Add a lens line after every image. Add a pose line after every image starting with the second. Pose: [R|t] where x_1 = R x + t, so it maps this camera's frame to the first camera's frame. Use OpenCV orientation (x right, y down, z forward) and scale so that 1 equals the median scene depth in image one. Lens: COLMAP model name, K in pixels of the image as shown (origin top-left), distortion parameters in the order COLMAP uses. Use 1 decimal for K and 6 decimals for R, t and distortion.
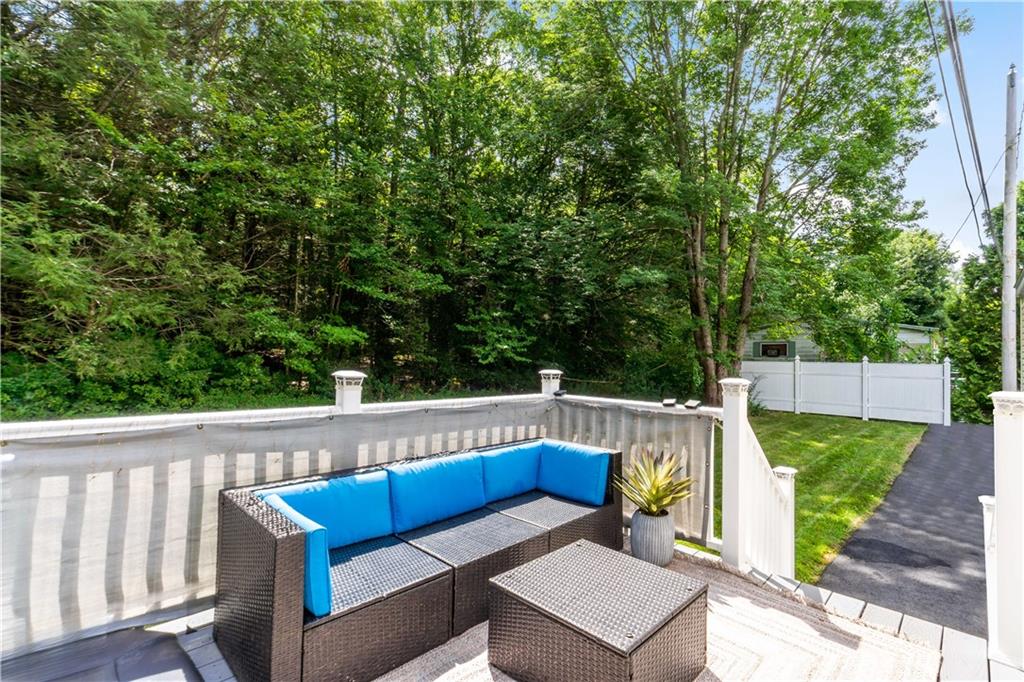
lens RADIAL K [[471.6, 0, 512.0], [0, 471.6, 341.0], [0, 0, 1]] dist [-0.002837, 0.000161]
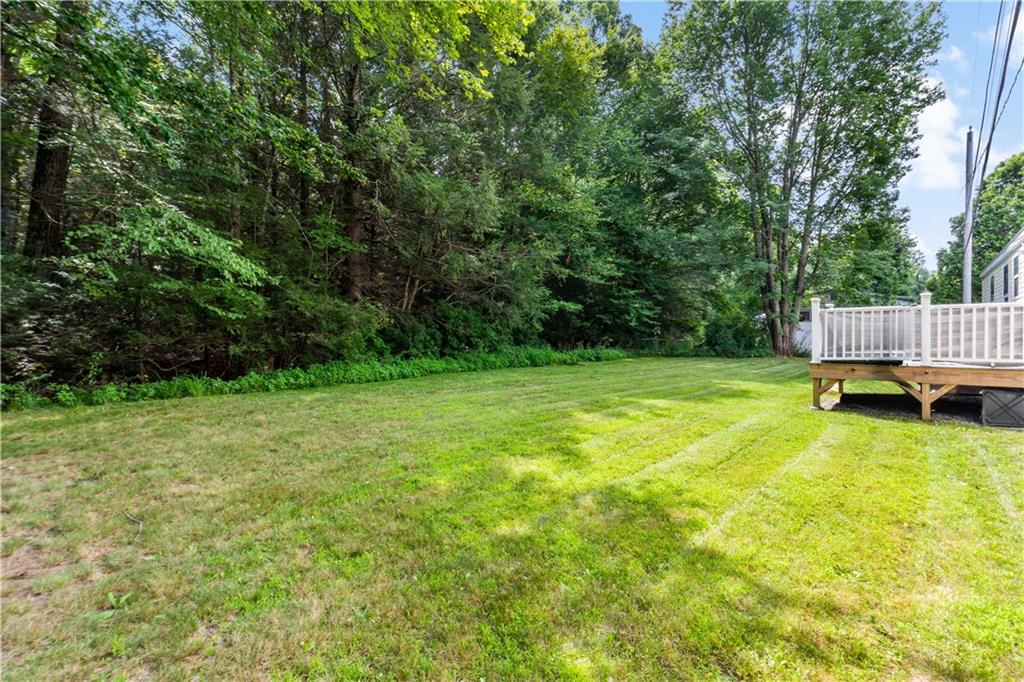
lens RADIAL K [[471.6, 0, 512.0], [0, 471.6, 341.0], [0, 0, 1]] dist [-0.002837, 0.000161]
pose [[0.996648, -0.023087, 0.078481, -4.218818], [0.019627, 0.998813, 0.044586, 0.174335], [-0.079417, -0.042896, 0.995918, -3.275681]]
